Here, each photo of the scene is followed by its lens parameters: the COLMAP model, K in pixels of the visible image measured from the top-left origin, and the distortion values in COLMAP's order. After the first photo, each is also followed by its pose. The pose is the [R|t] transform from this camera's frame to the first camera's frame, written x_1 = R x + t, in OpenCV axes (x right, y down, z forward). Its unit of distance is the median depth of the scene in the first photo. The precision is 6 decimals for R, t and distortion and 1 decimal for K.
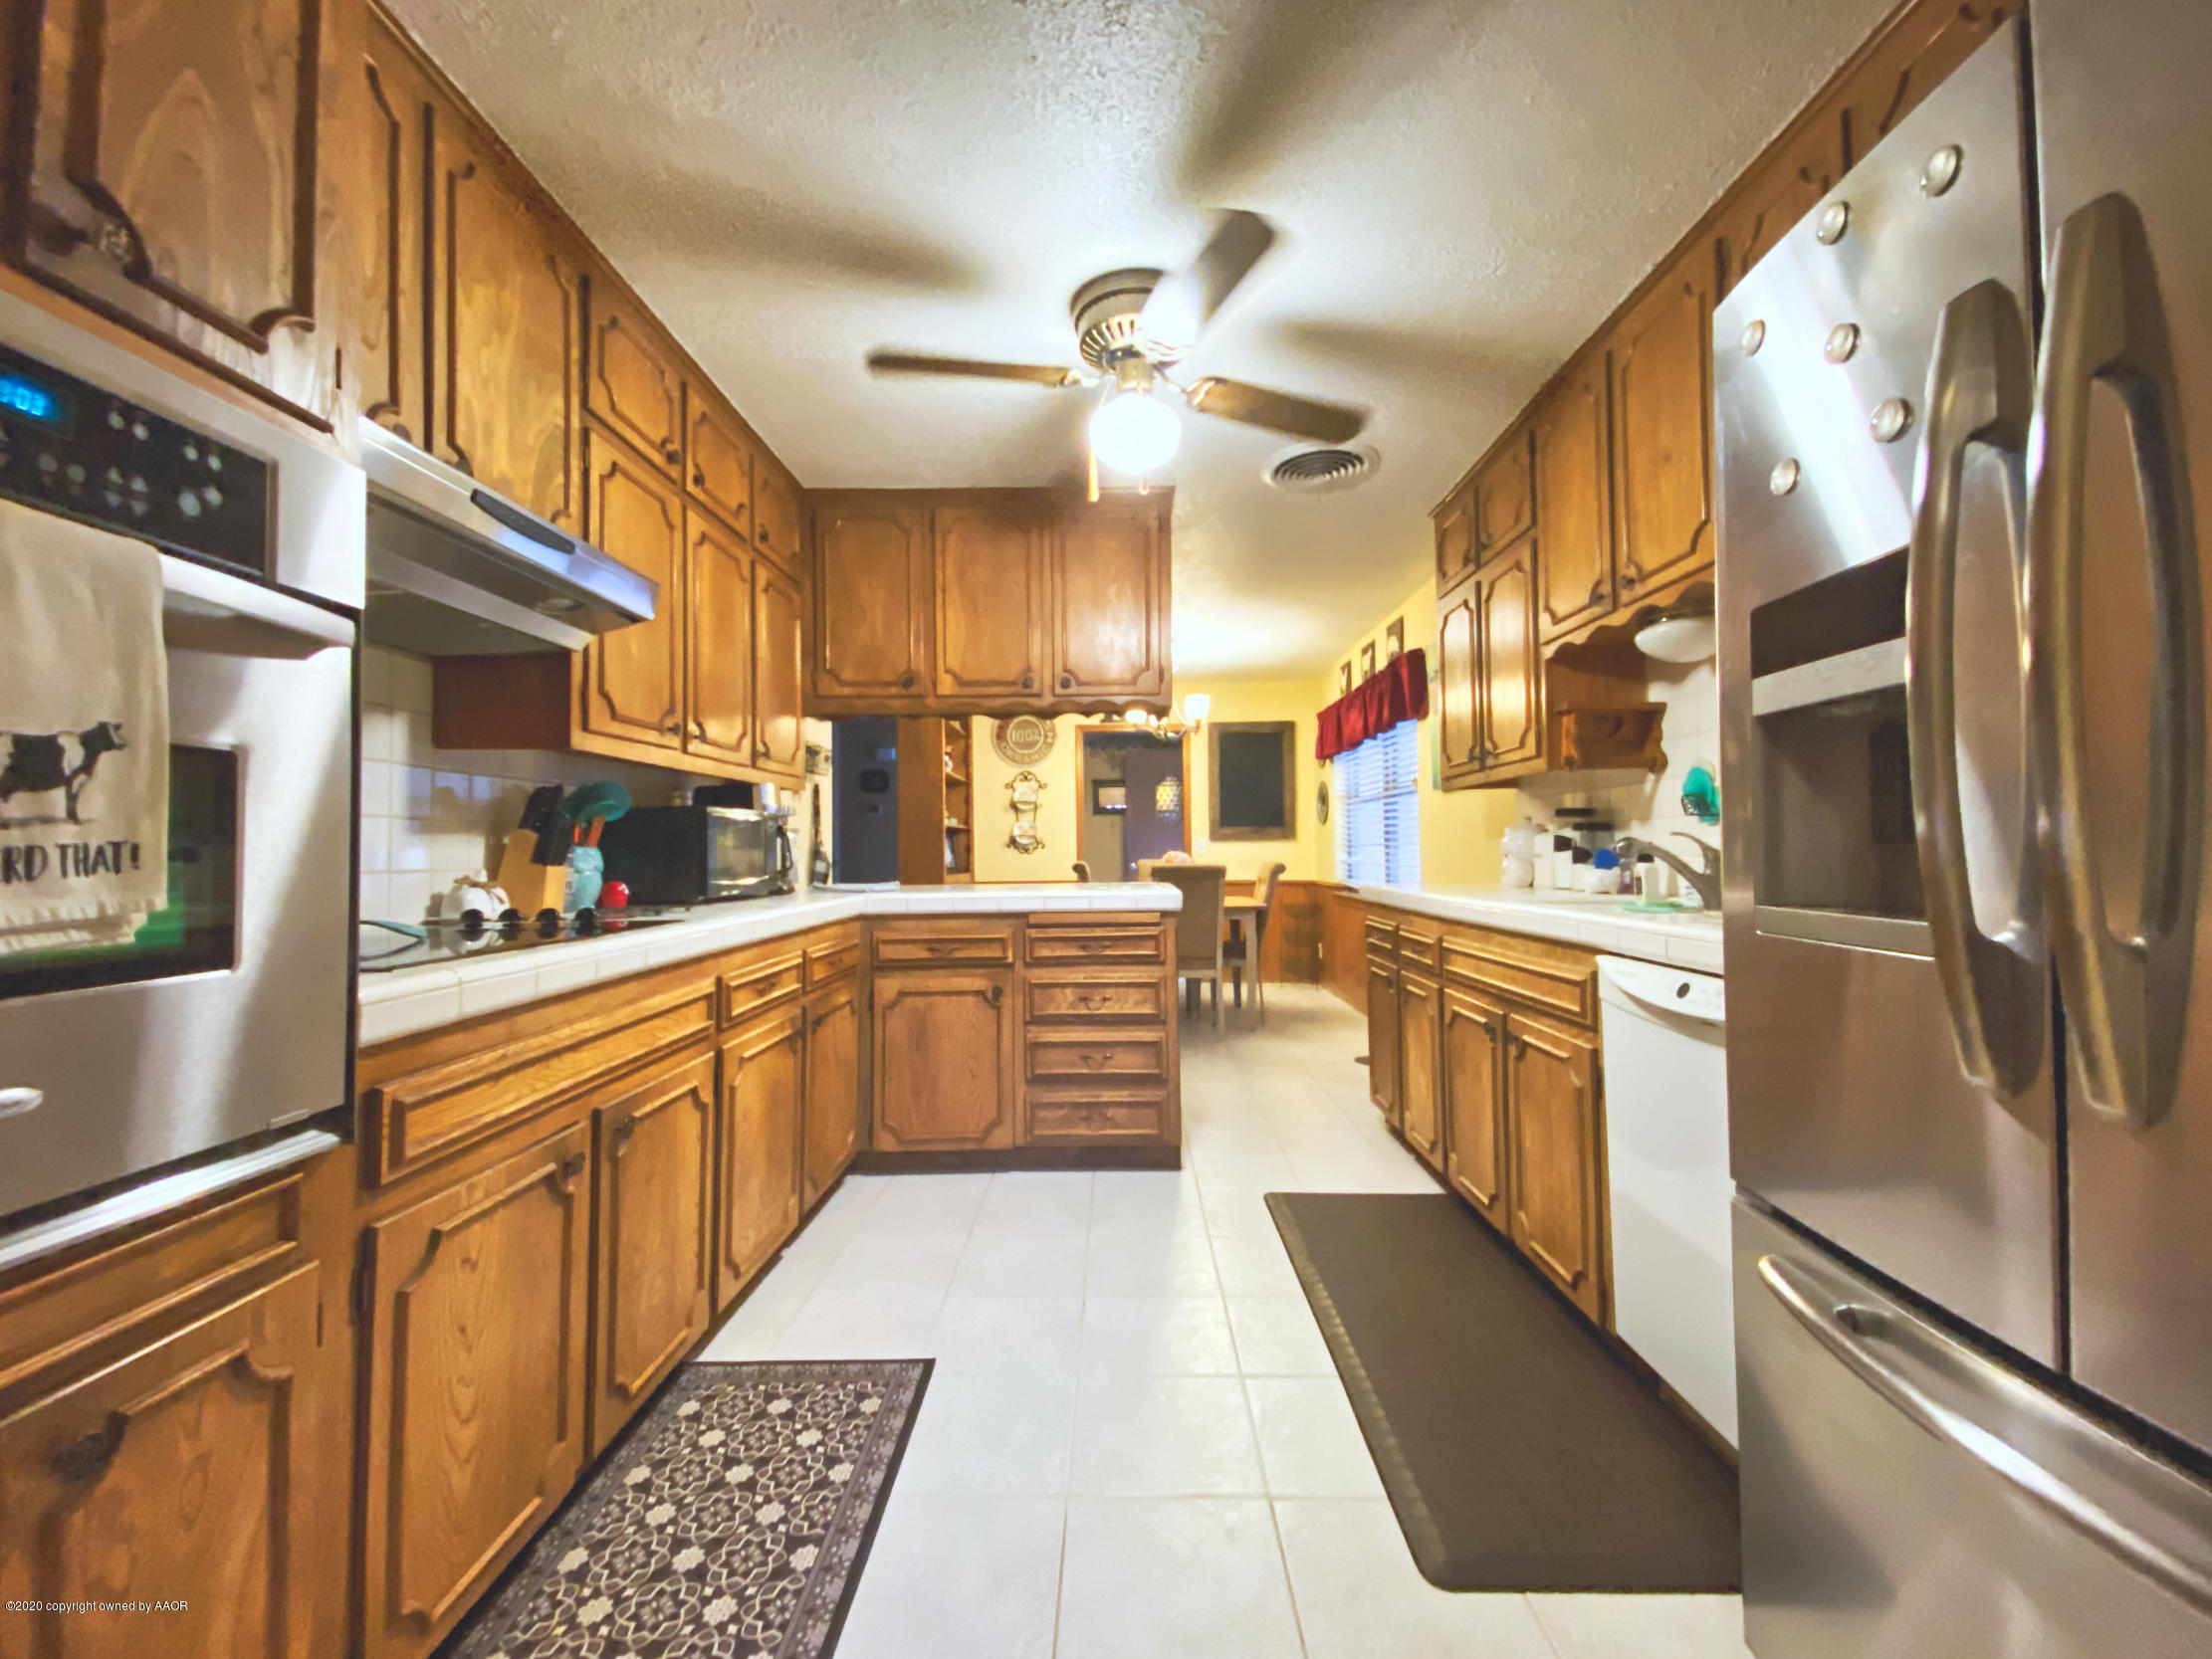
lens RADIAL K [[918.5, 0, 1106.0], [0, 918.5, 829.5], [0, 0, 1]] dist [0.051724, -0.022701]
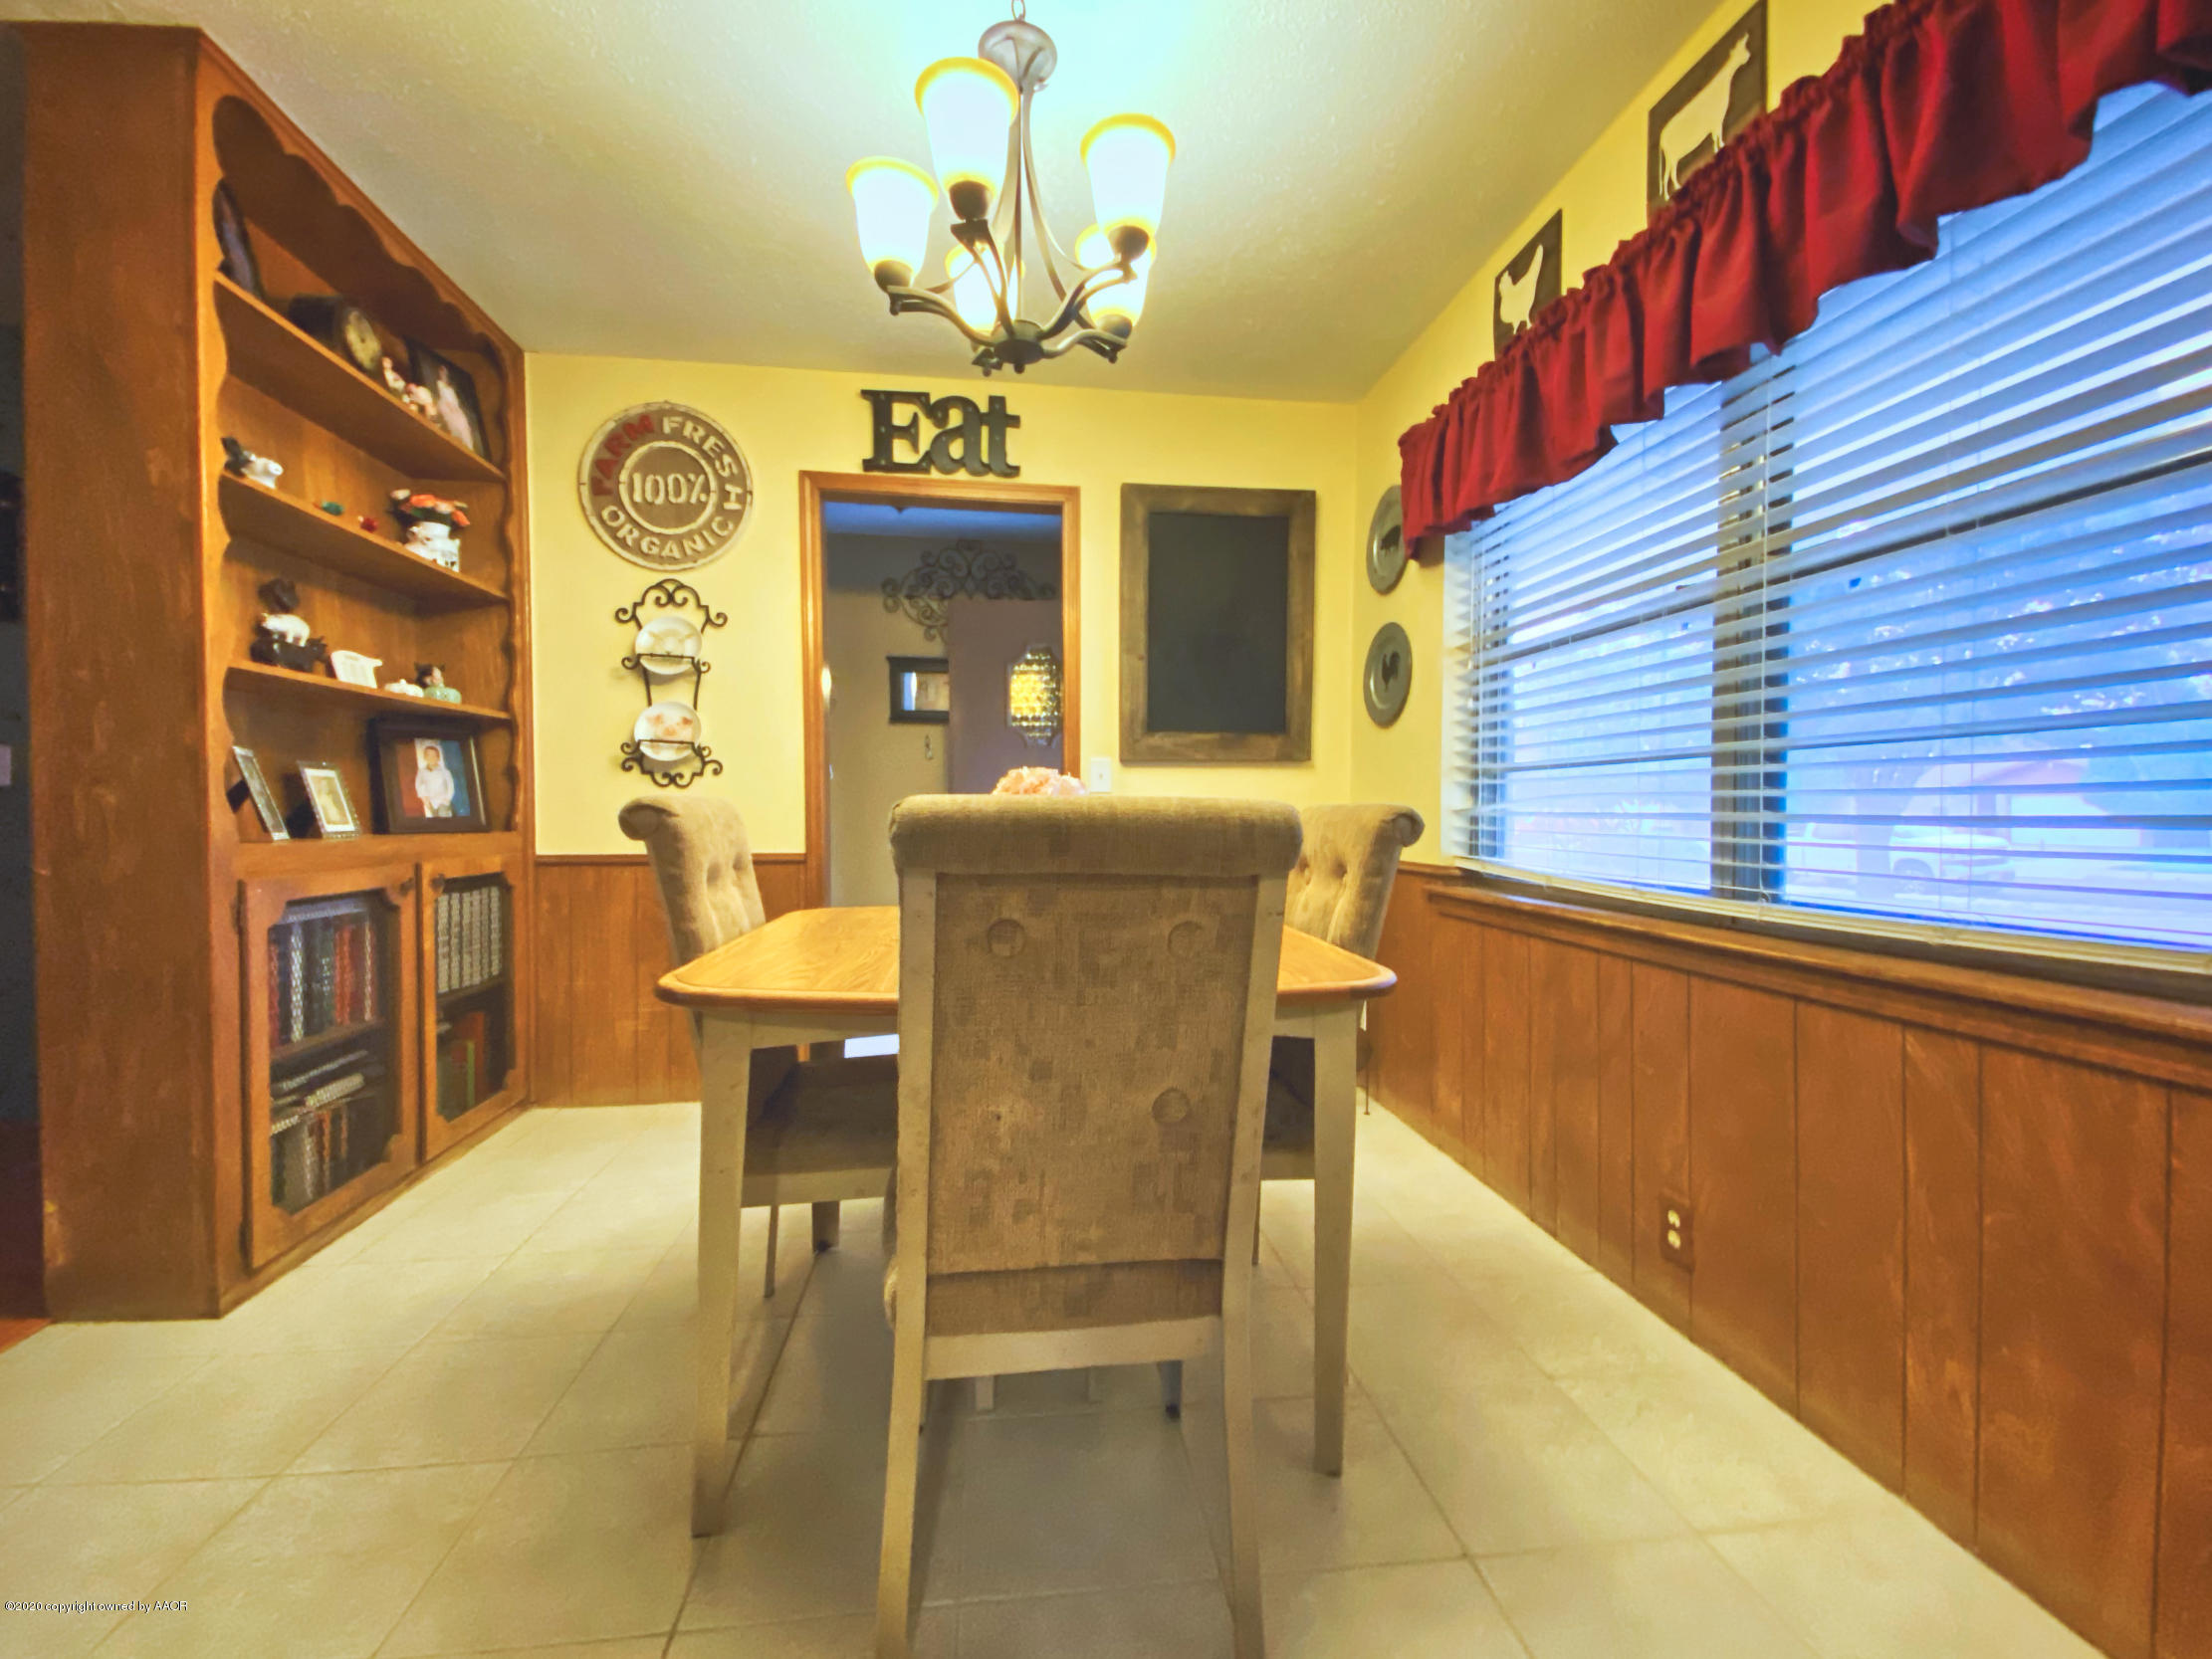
lens RADIAL K [[918.5, 0, 1106.0], [0, 918.5, 829.5], [0, 0, 1]] dist [0.051724, -0.022701]
pose [[0.990512, 0.008258, 0.137178, 0.046405], [-0.014146, 0.999017, 0.042006, 0.025427], [-0.136697, -0.043548, 0.989655, 0.569283]]
